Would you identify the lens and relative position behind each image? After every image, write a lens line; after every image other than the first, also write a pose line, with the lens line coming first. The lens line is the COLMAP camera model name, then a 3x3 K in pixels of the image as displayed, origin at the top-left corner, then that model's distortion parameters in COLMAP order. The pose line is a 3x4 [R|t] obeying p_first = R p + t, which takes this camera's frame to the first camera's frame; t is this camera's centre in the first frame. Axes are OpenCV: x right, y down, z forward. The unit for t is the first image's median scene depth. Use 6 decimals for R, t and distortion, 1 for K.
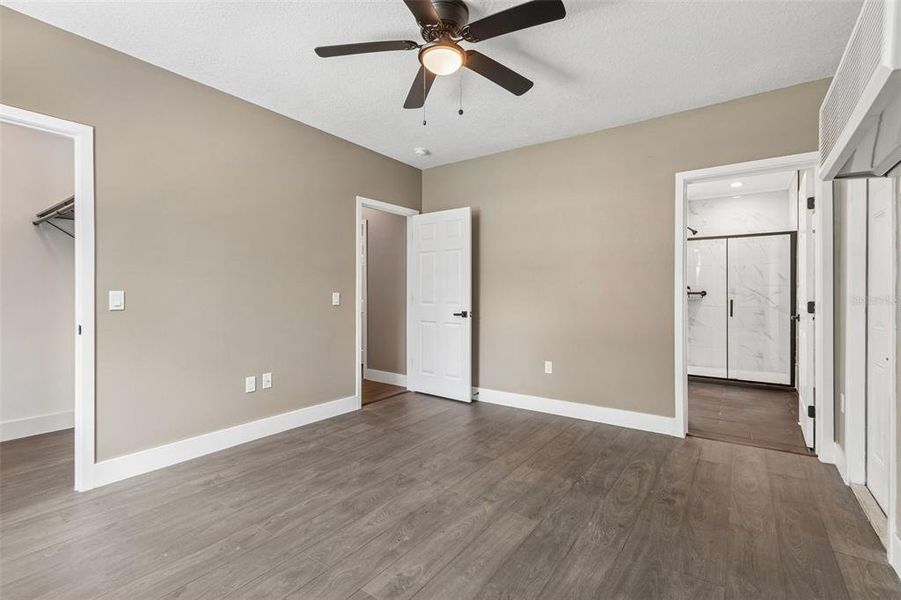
lens RADIAL K [[403.6, 0, 456.4], [0, 403.6, 293.5], [0, 0, 1]] dist [0.002303, 0.000015]
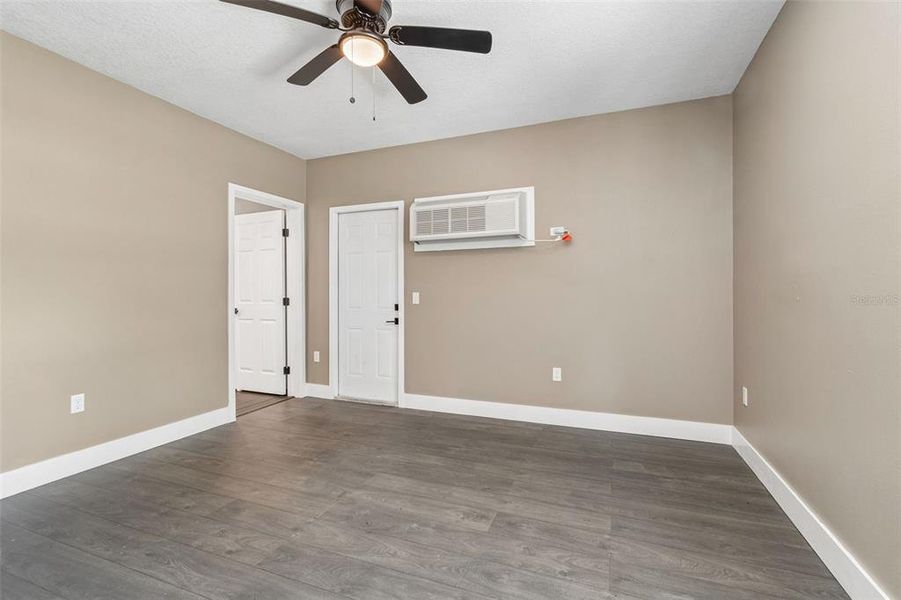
lens RADIAL K [[403.6, 0, 456.4], [0, 403.6, 293.5], [0, 0, 1]] dist [0.002303, 0.000015]
pose [[-0.237137, 0.001593, 0.971475, -0.980431], [0.000671, 0.999999, -0.001476, 0.006783], [-0.971476, 0.000302, -0.237137, 0.962309]]
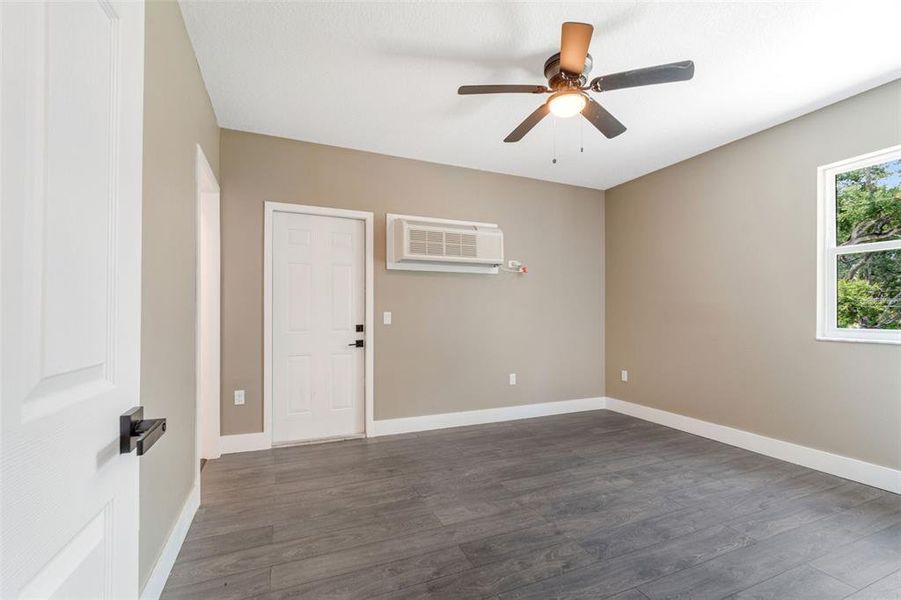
lens RADIAL K [[404.7, 0, 459.0], [0, 404.7, 310.3], [0, 0, 1]] dist [-0.000700, 0.000110]
pose [[-0.856312, 0.001806, 0.516456, -0.341463], [-0.003626, 0.999948, -0.009509, 0.006618], [-0.516446, -0.010015, -0.856261, 2.015081]]
